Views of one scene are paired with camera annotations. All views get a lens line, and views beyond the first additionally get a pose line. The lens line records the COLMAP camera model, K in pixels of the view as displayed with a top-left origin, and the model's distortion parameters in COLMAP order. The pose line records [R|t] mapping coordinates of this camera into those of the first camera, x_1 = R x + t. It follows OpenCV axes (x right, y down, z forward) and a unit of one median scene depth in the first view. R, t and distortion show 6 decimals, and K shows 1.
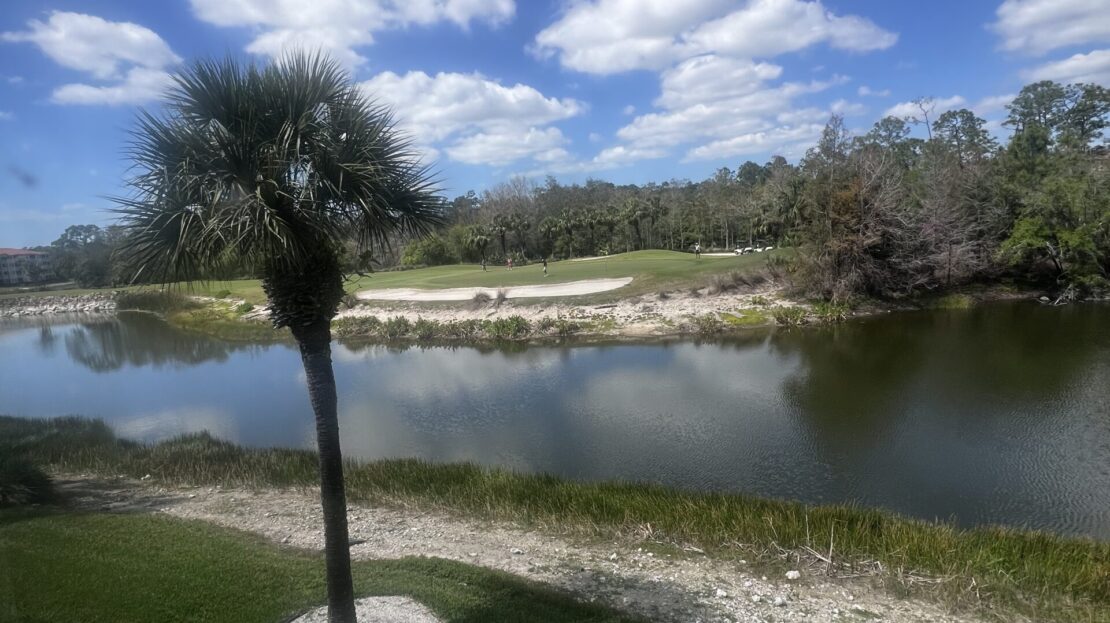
lens RADIAL K [[589.6, 0, 554.0], [0, 589.6, 312.2], [0, 0, 1]] dist [0.000472, -0.001719]
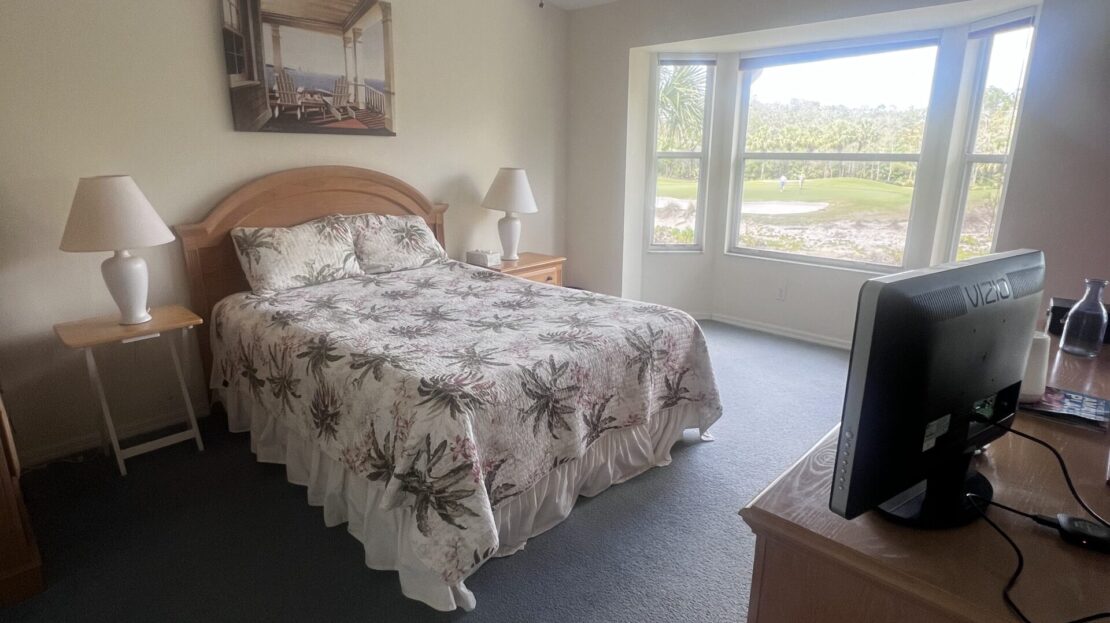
lens RADIAL K [[589.6, 0, 556.3], [0, 589.6, 310.6], [0, 0, 1]] dist [0.000472, -0.001719]
pose [[0.954687, 0.152220, -0.255739, -0.026434], [-0.114859, 0.981177, 0.155240, 0.020328], [0.274556, -0.118832, 0.954200, -0.107665]]
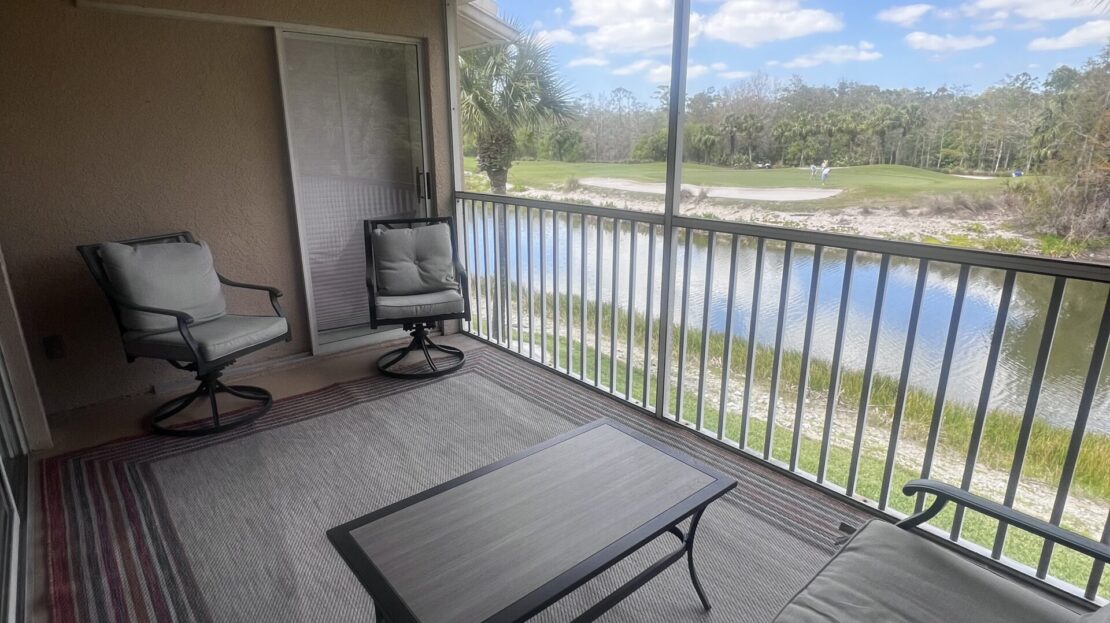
lens RADIAL K [[589.6, 0, 560.1], [0, 589.6, 307.3], [0, 0, 1]] dist [0.000472, -0.001719]
pose [[0.923474, 0.175571, -0.341131, 0.080366], [-0.119291, 0.976474, 0.179633, 0.013941], [0.364643, -0.125192, 0.922693, -0.114043]]
